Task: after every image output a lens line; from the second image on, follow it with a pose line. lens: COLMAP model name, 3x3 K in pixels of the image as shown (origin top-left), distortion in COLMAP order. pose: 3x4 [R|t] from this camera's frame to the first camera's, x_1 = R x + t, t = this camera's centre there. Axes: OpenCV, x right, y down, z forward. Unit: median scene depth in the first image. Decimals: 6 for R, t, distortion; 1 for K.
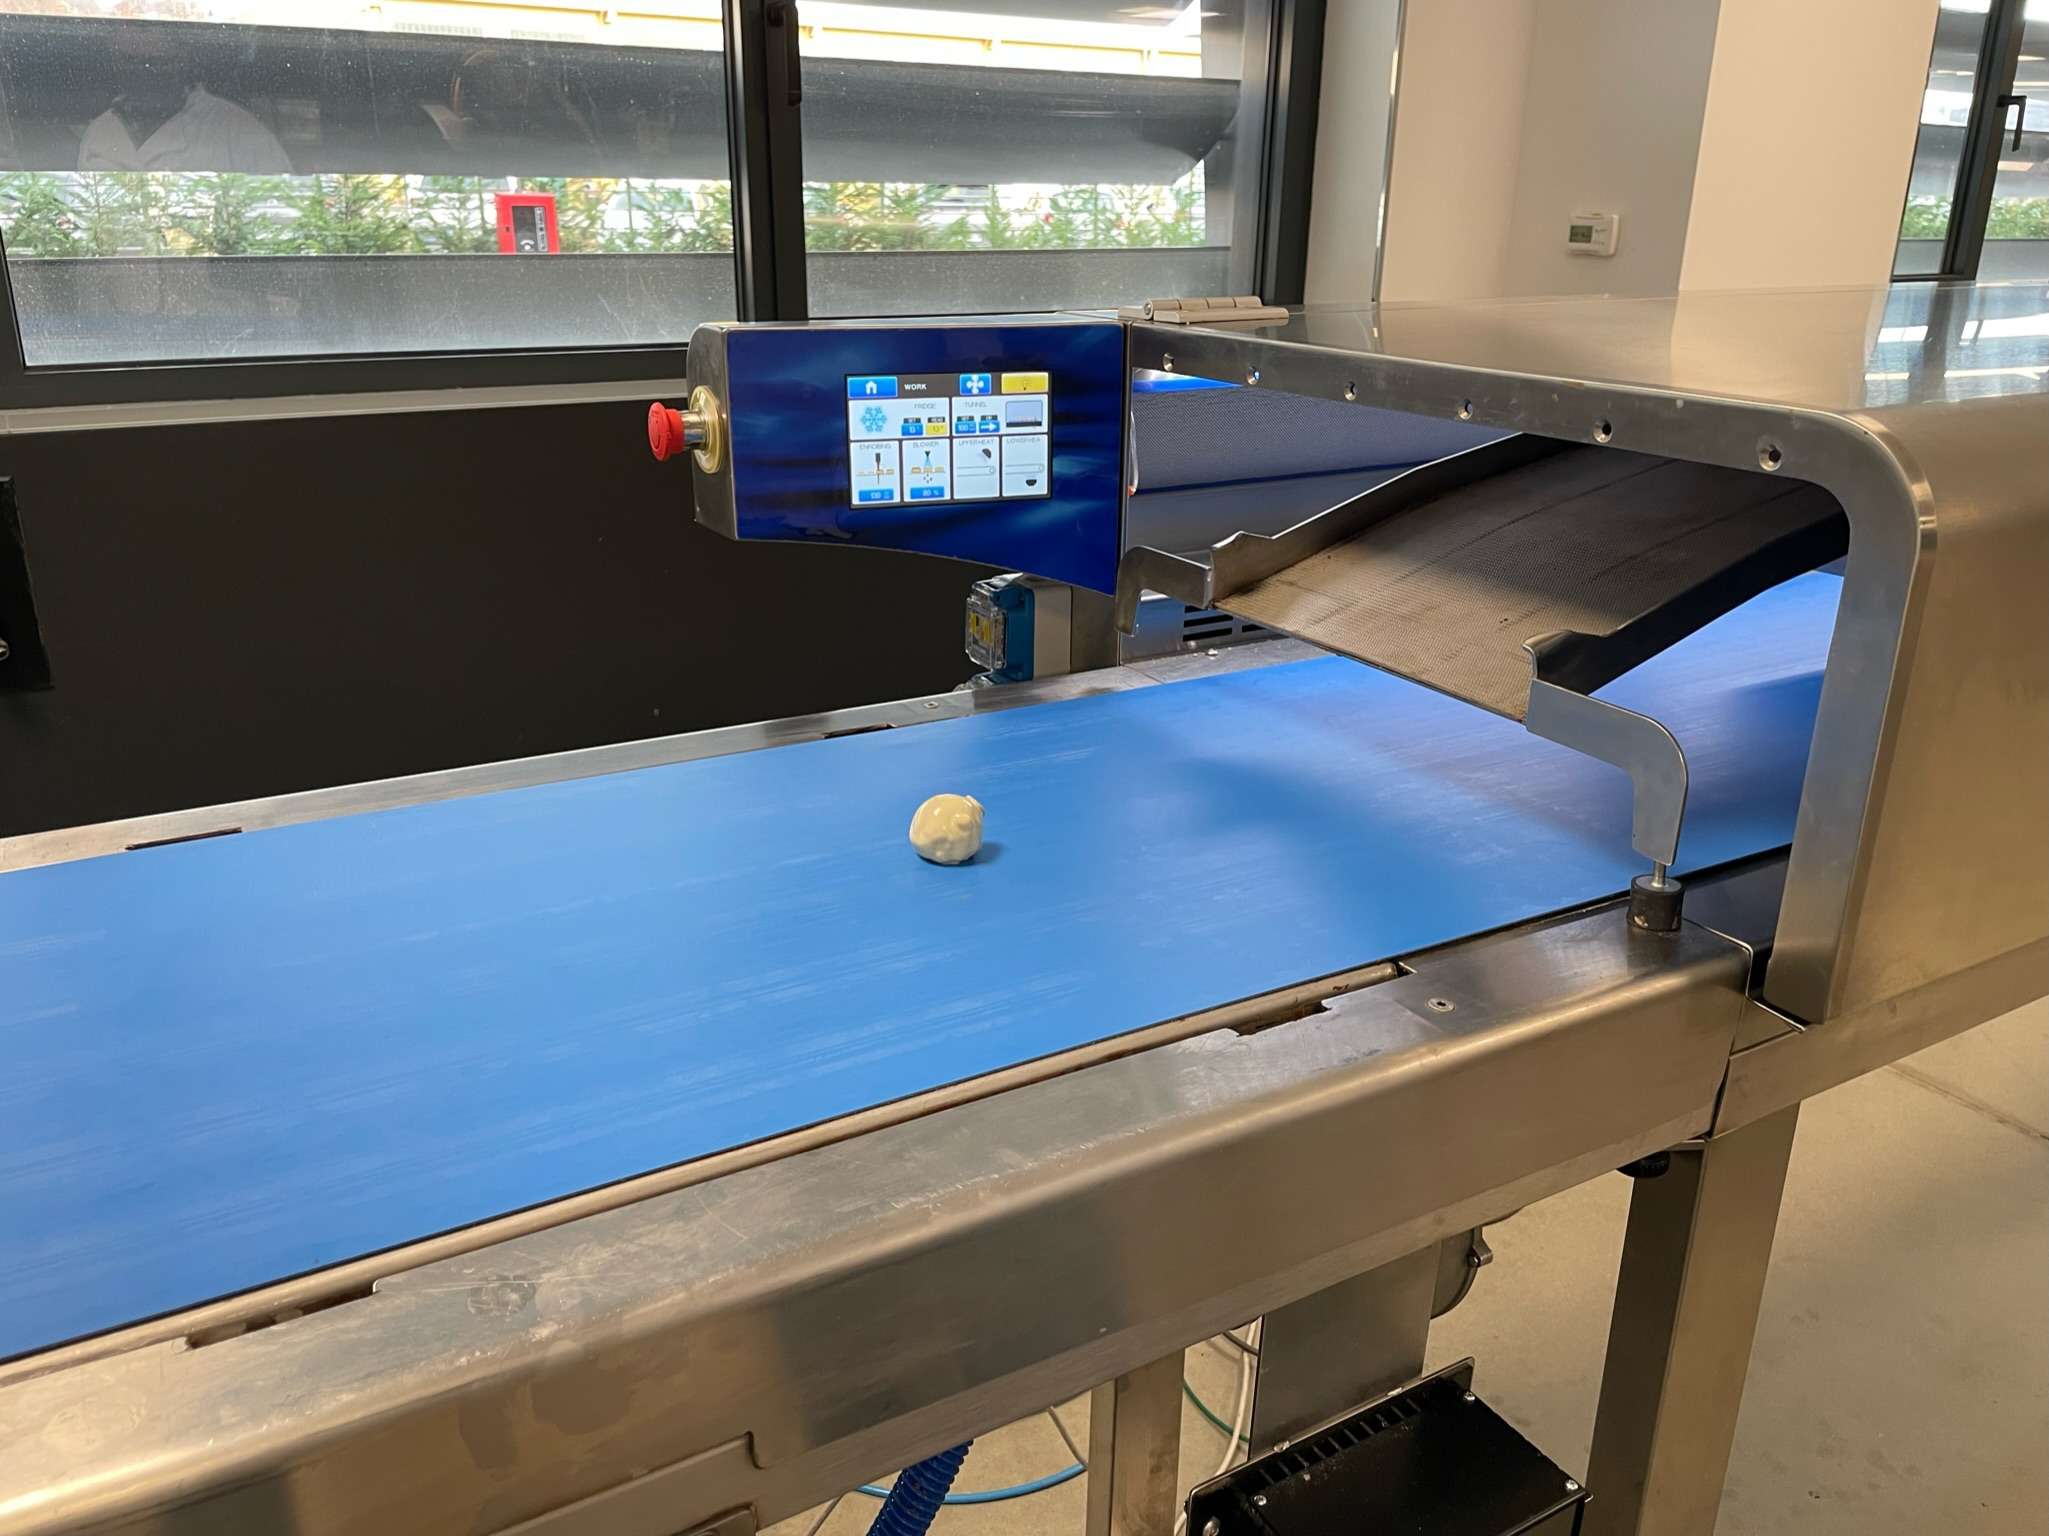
lens RADIAL K [[1531.2, 0, 1029.1], [0, 1531.2, 755.7], [0, 0, 1]] dist [0.058134, -0.037105]
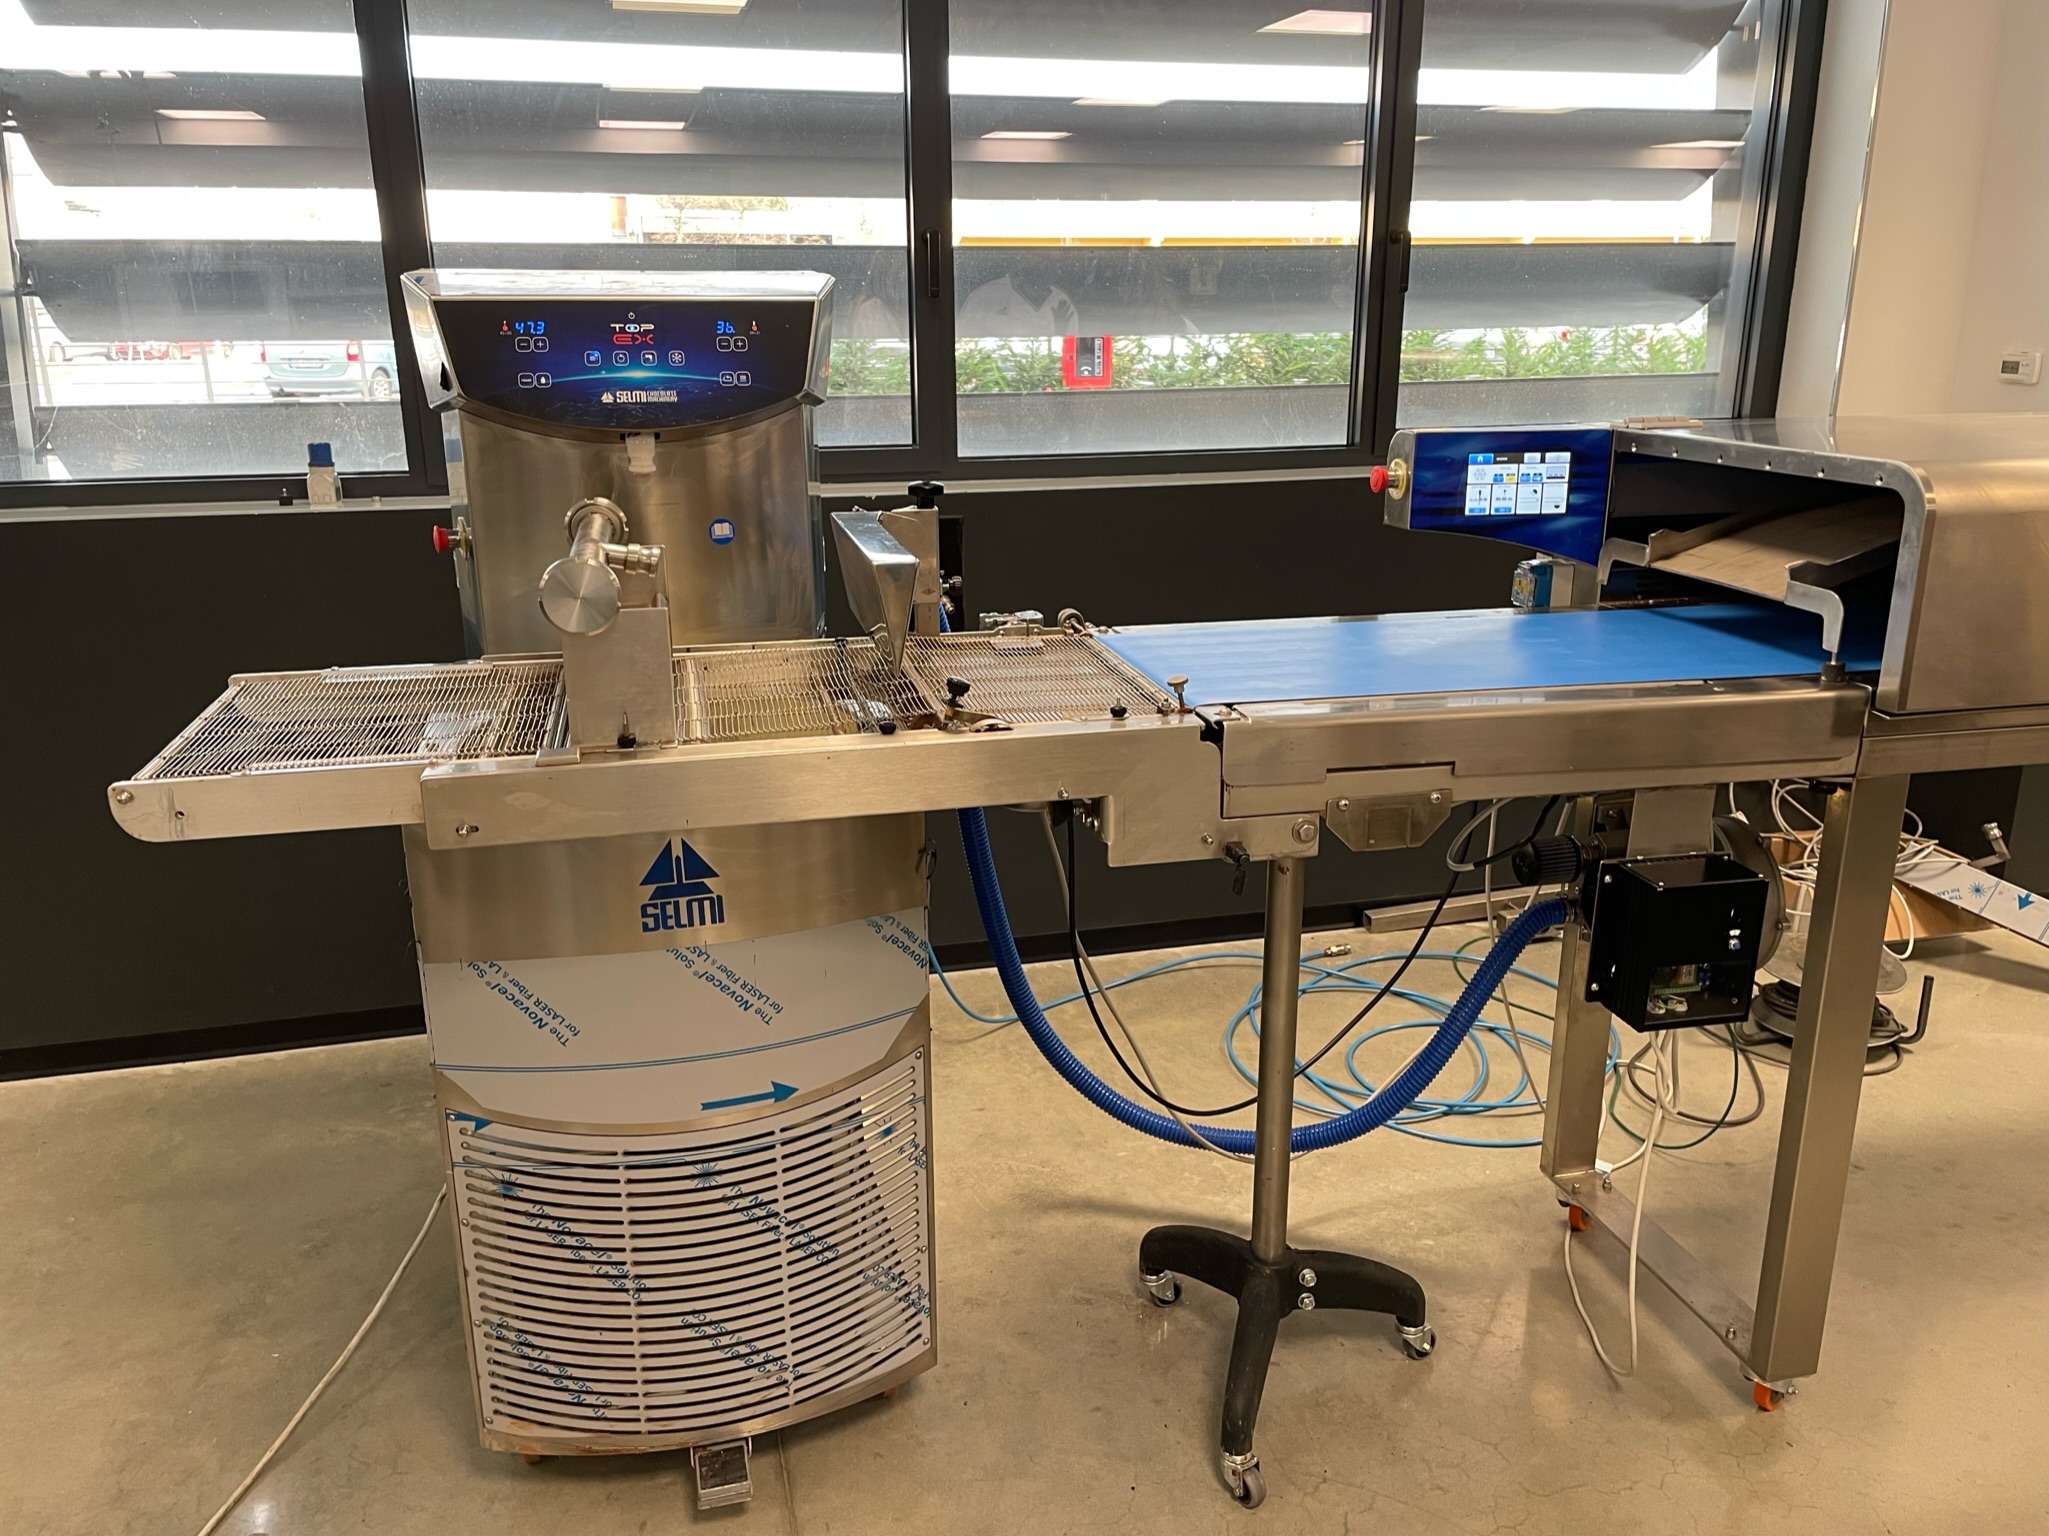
lens RADIAL K [[1531.2, 0, 1031.0], [0, 1531.2, 765.8], [0, 0, 1]] dist [0.058134, -0.037105]
pose [[0.952495, 0.069591, -0.296497, -0.031919], [-0.088203, 0.994854, -0.049849, 0.319243], [0.291502, 0.073633, 0.953732, -1.097302]]
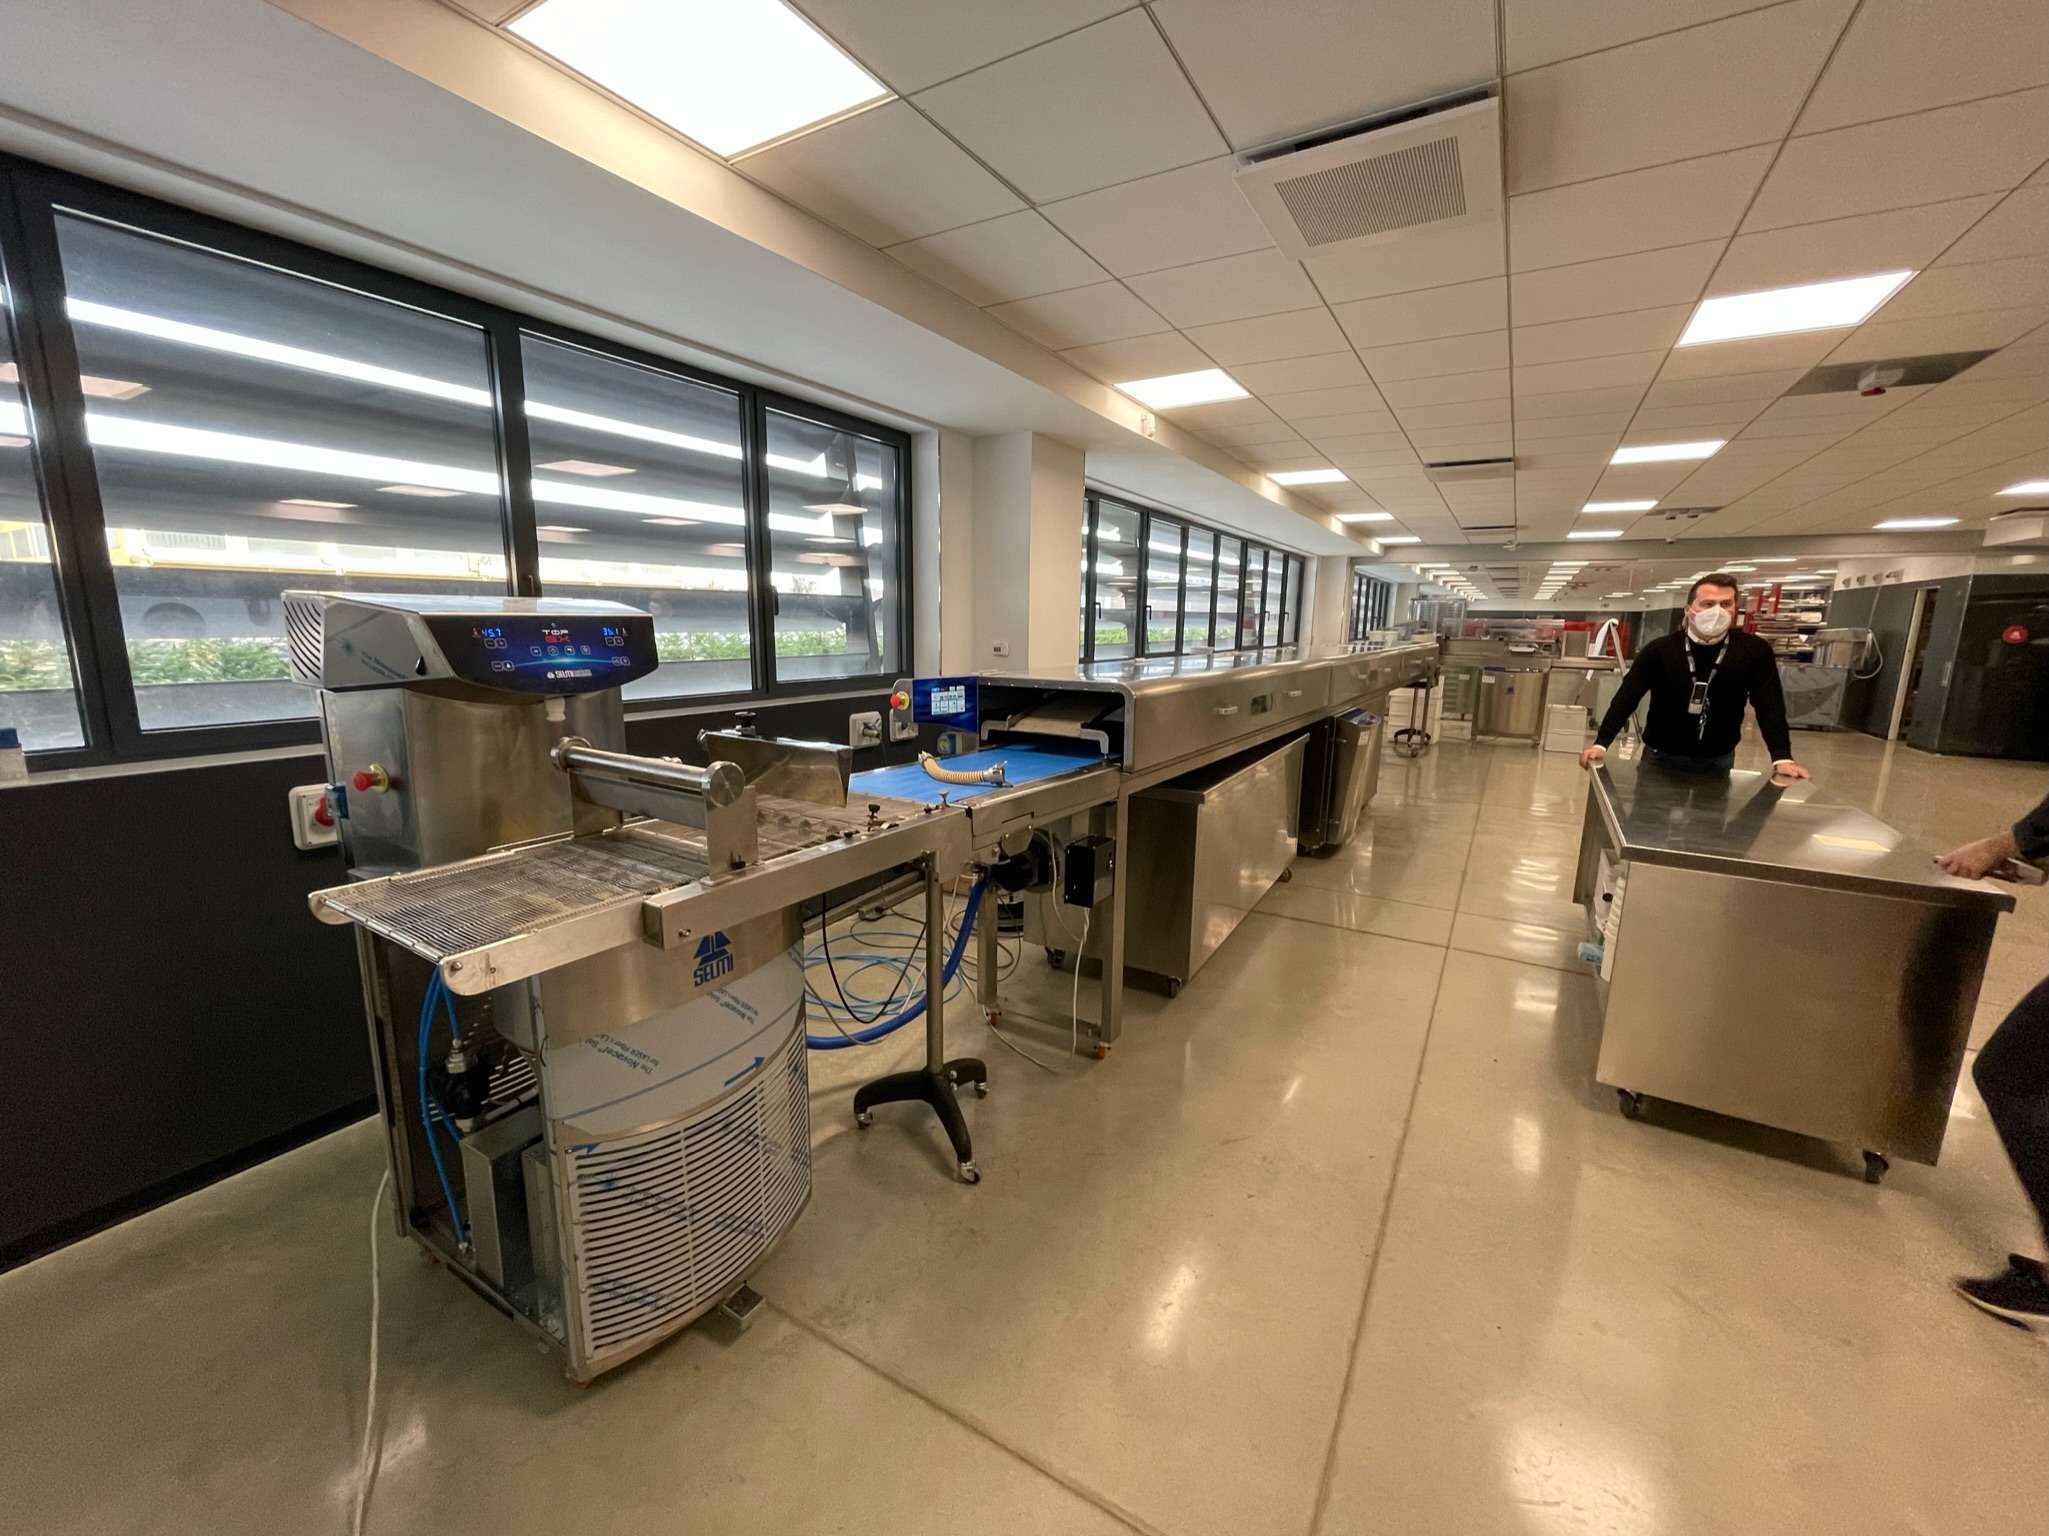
lens RADIAL K [[827.8, 0, 1034.7], [0, 827.8, 771.6], [0, 0, 1]] dist [-0.016758, 0.000336]
pose [[0.880961, -0.084793, 0.465530, -0.986750], [0.159907, 0.979283, -0.124236, 0.353038], [-0.445352, 0.183888, 0.876269, -1.256511]]
